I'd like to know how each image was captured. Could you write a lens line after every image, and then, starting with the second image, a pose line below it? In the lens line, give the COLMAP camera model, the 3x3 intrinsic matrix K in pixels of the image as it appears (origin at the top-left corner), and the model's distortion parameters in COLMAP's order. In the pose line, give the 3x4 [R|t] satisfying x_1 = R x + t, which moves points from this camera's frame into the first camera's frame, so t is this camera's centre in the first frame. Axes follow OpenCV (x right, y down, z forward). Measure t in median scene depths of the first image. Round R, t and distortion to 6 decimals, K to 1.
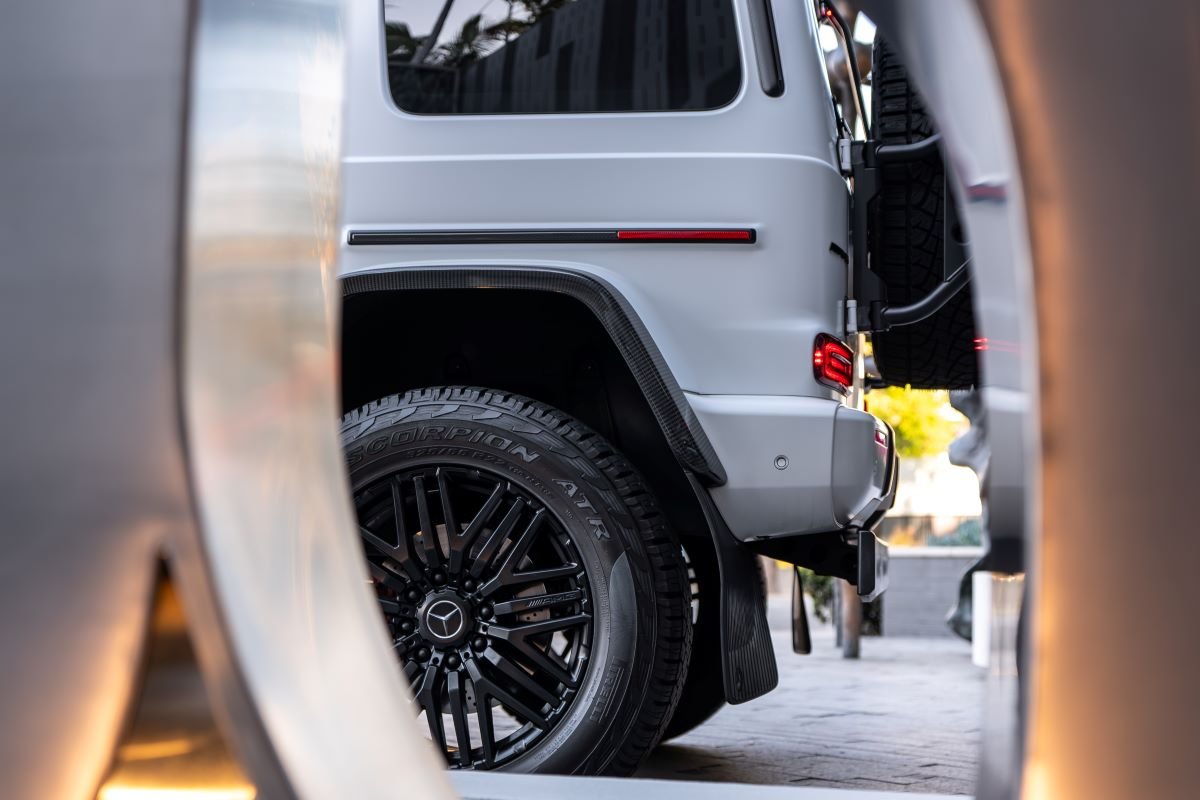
lens RADIAL K [[1847.7, 0, 597.8], [0, 1847.7, 400.6], [0, 0, 1]] dist [0.007116, 0.042007]
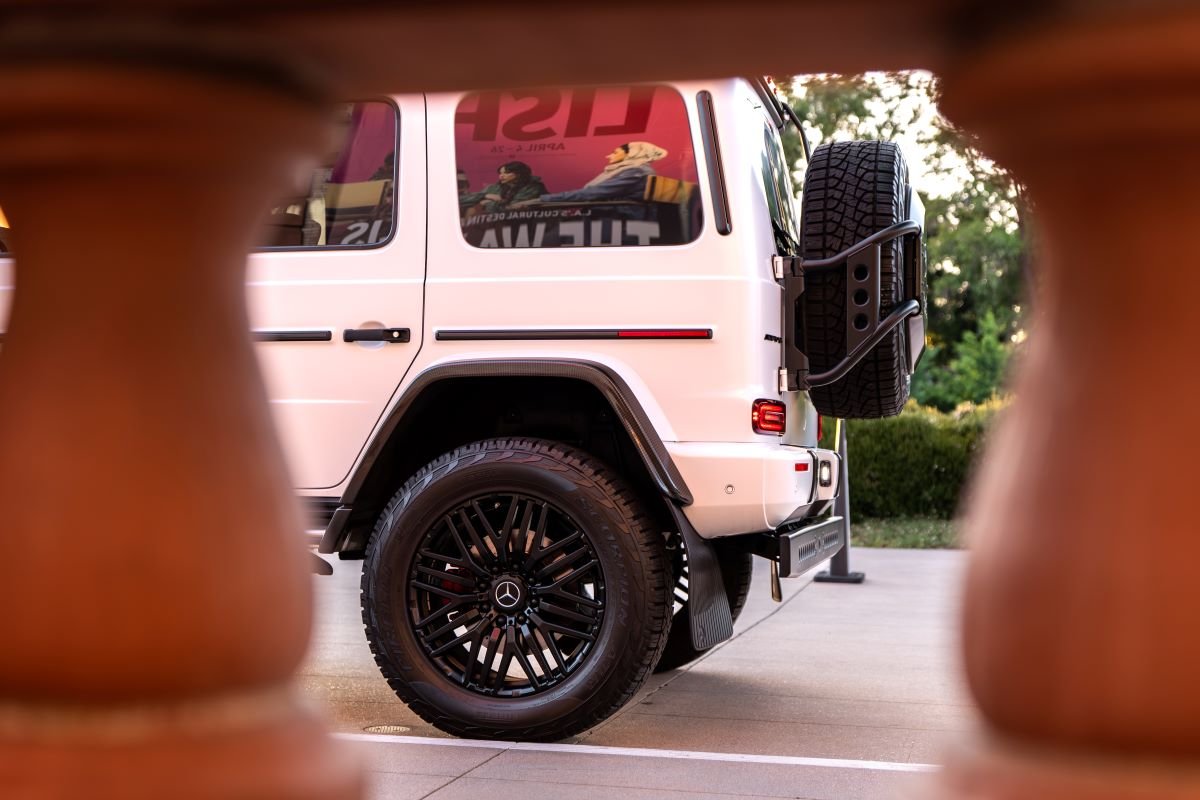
lens RADIAL K [[1847.7, 0, 597.8], [0, 1847.7, 400.6], [0, 0, 1]] dist [0.007116, 0.042007]
pose [[0.999955, -0.007260, 0.006139, -0.015843], [0.007242, 0.999969, 0.003010, -0.036996], [-0.006161, -0.002965, 0.999977, -0.445201]]
